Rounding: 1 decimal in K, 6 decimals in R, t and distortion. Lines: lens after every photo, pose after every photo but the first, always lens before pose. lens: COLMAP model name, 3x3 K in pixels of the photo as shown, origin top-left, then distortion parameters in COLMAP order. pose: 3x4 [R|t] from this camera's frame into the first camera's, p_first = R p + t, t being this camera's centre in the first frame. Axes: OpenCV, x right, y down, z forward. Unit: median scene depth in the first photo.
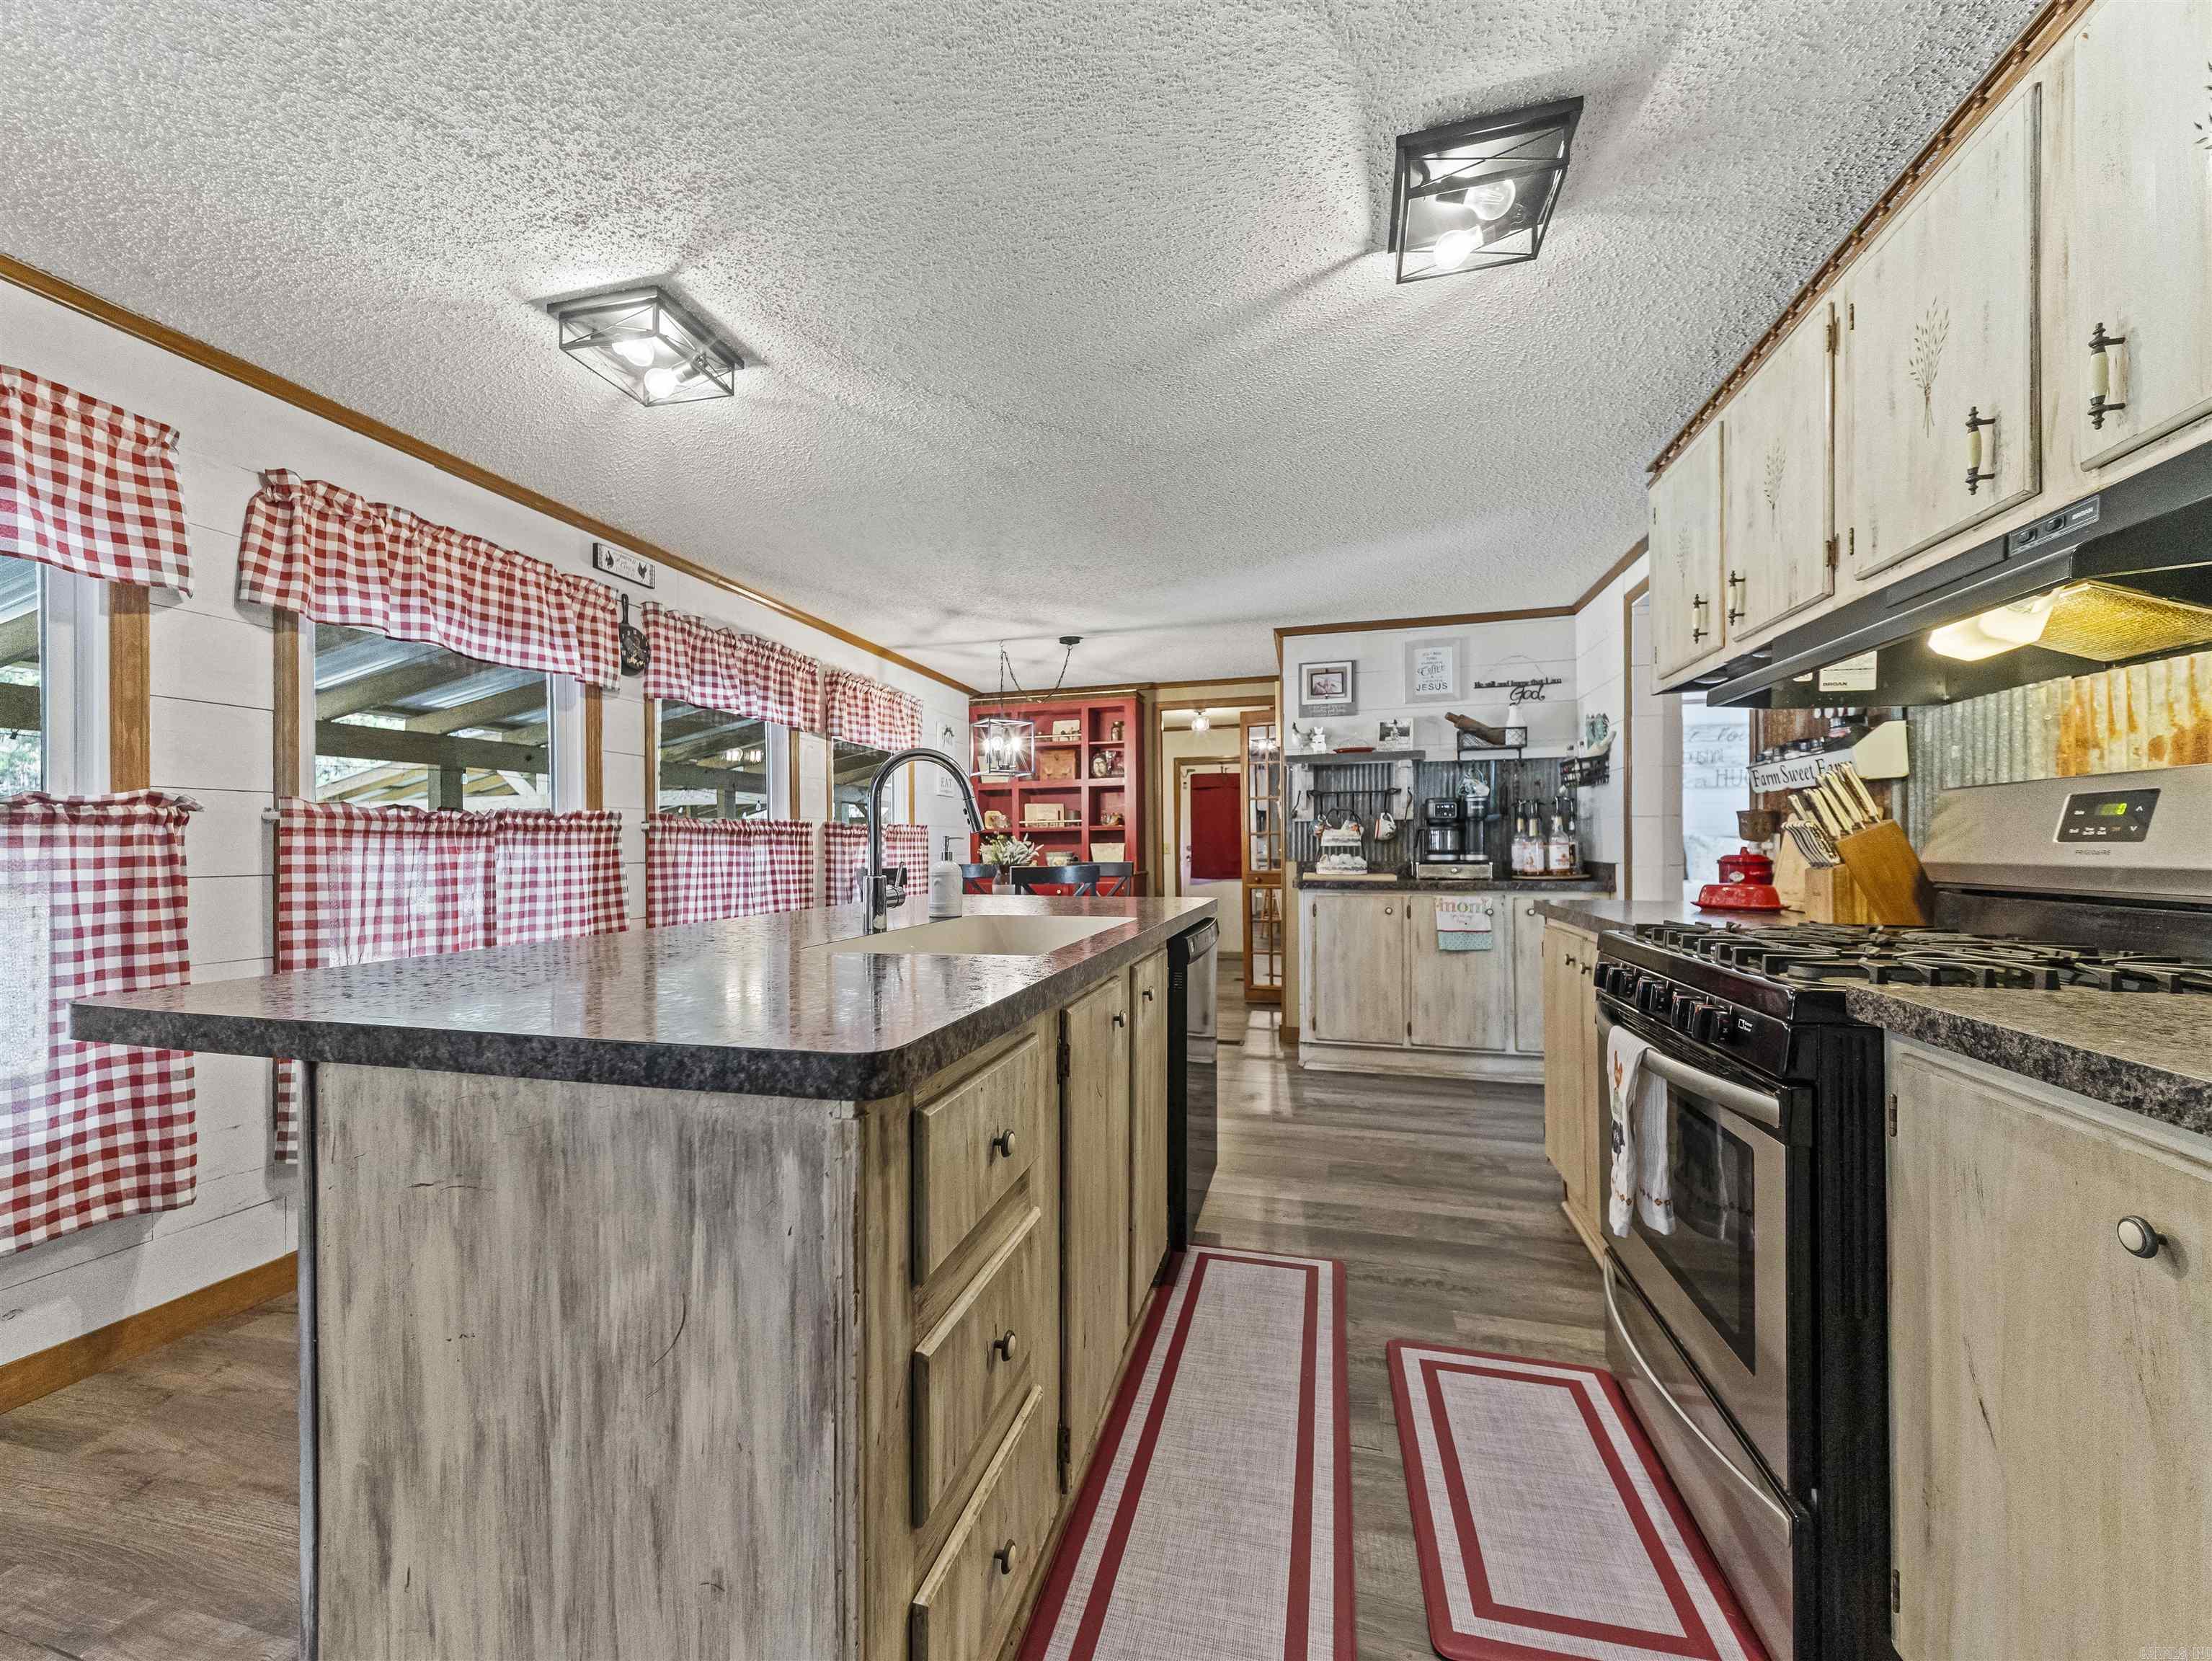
lens RADIAL K [[840.2, 0, 1106.0], [0, 840.2, 830.5], [0, 0, 1]] dist [-0.000313, -0.000029]
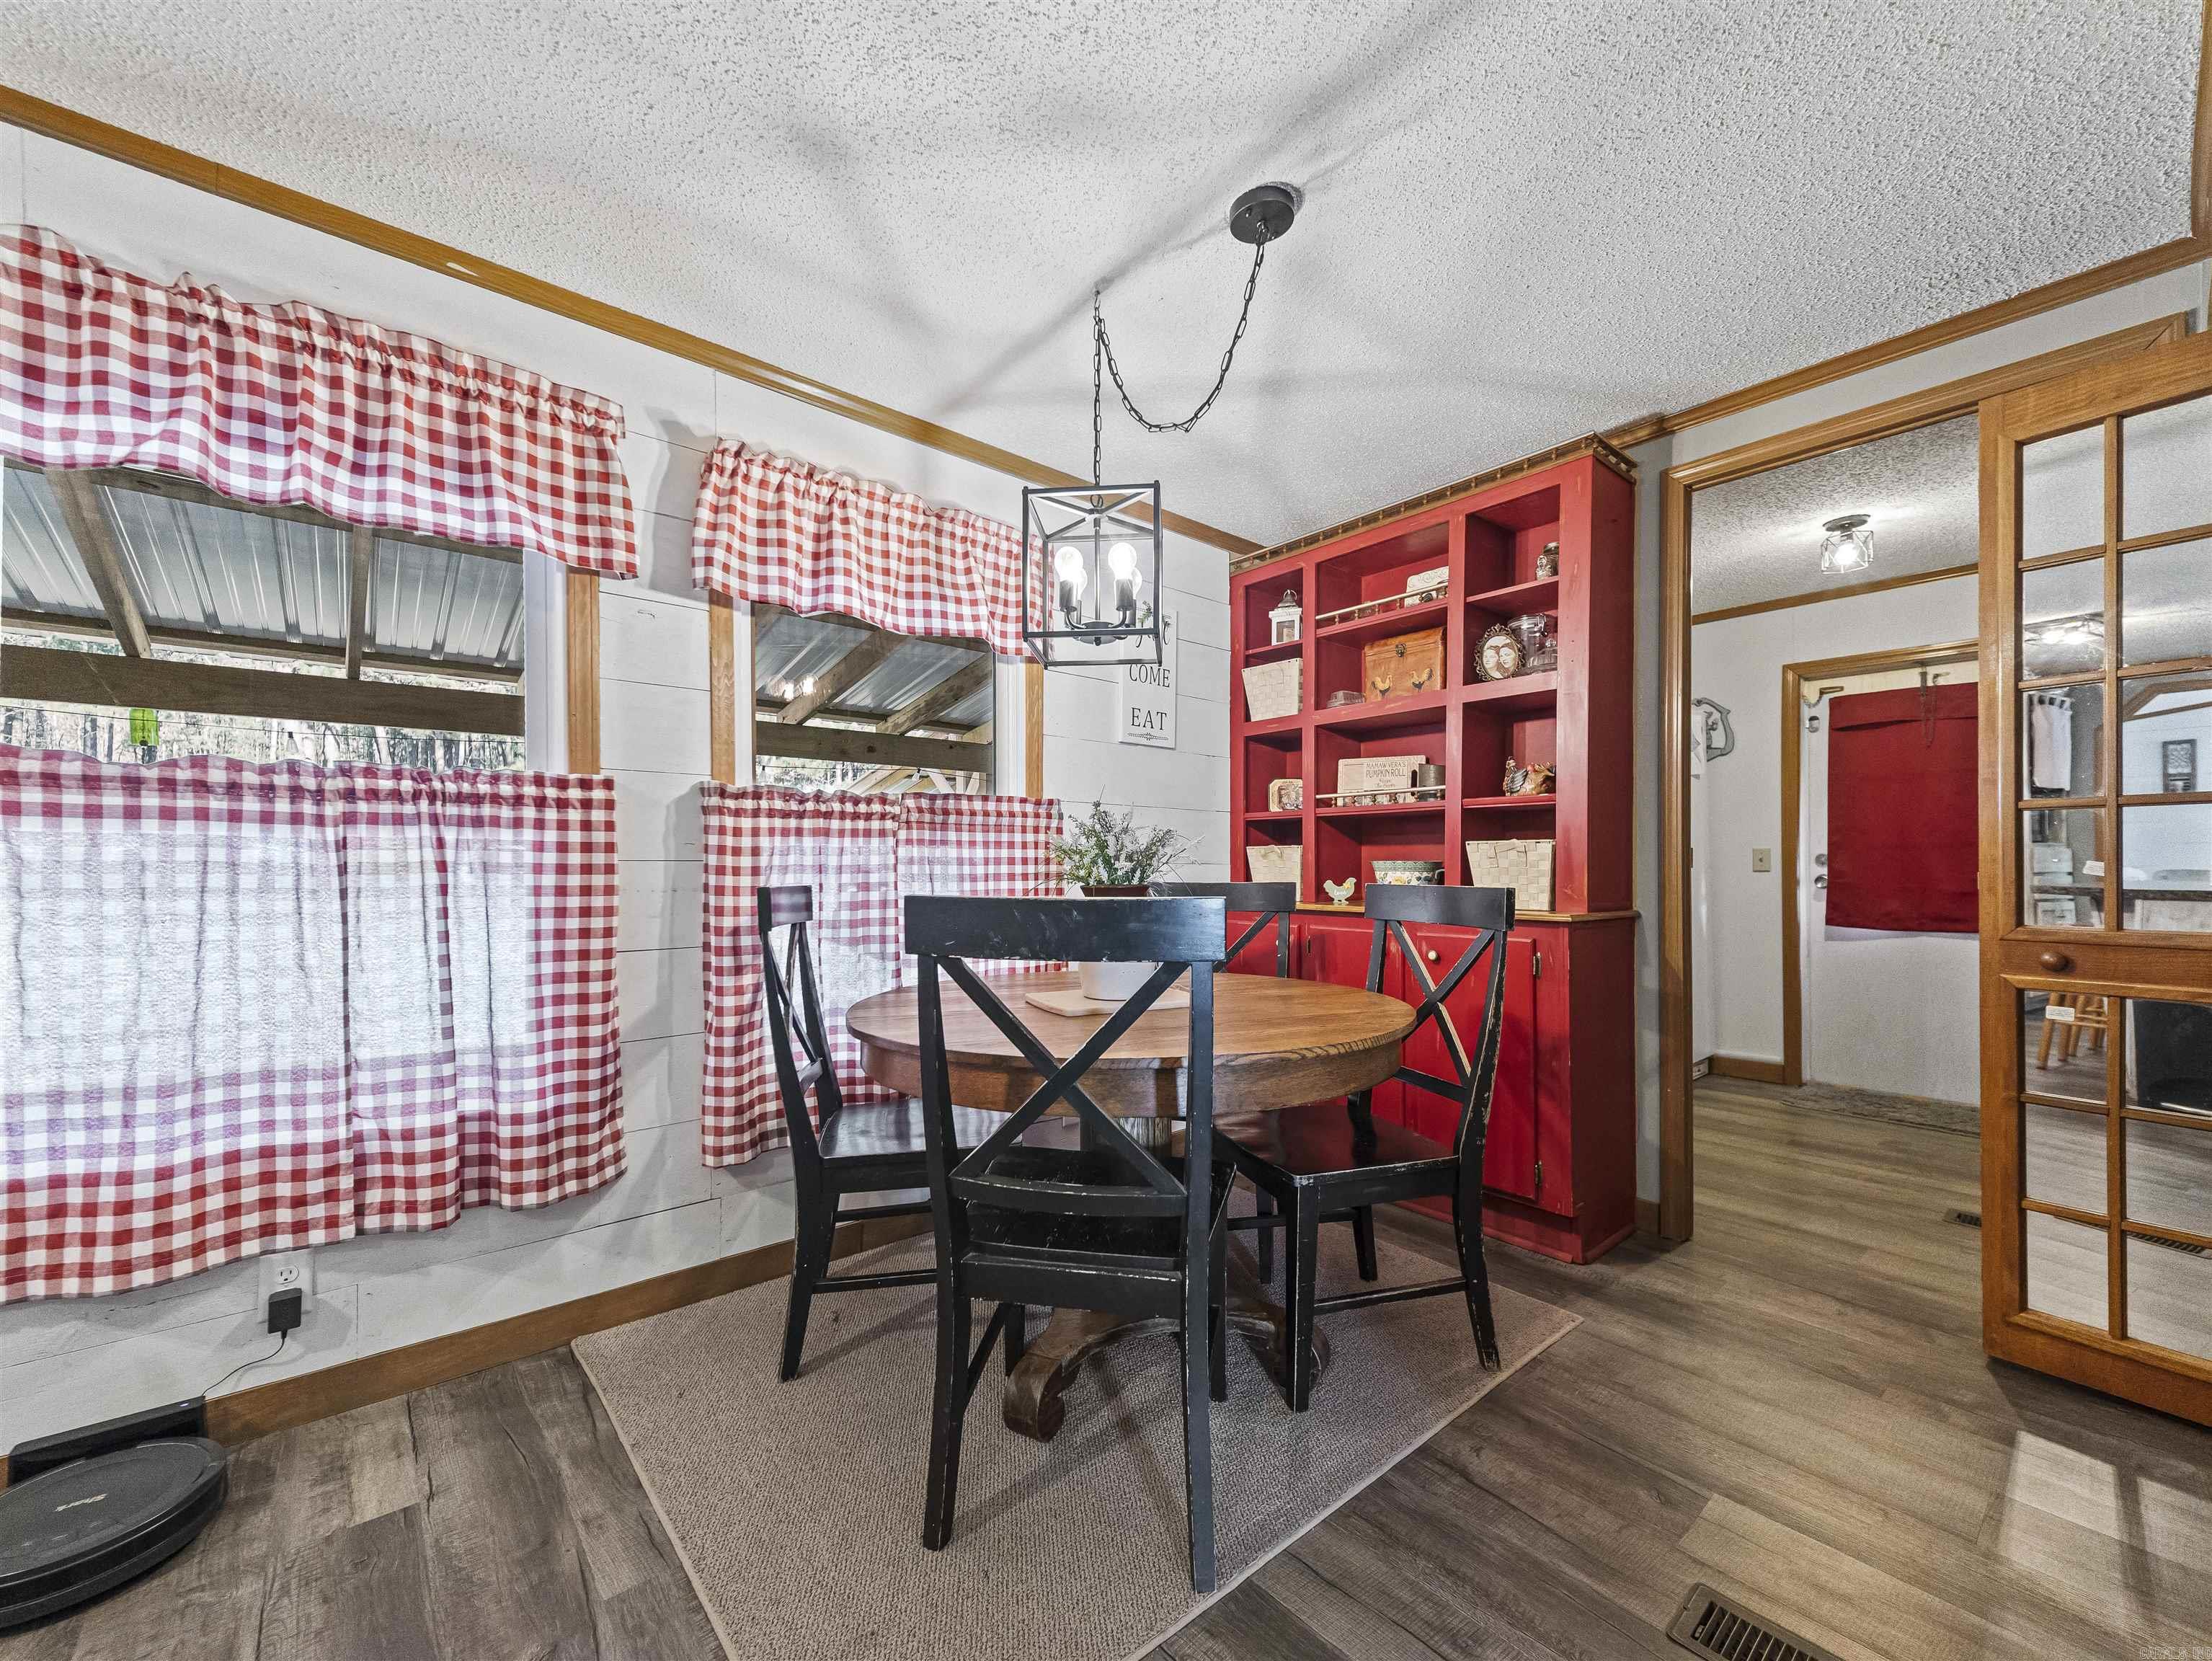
lens RADIAL K [[943.9, 0, 1107.2], [0, 943.9, 807.2], [0, 0, 1]] dist [0.055562, -0.000029]
pose [[0.841128, -0.001174, -0.540835, 0.084933], [-0.007561, 0.999874, -0.013929, 0.006613], [0.540783, 0.015805, 0.841014, 0.506101]]
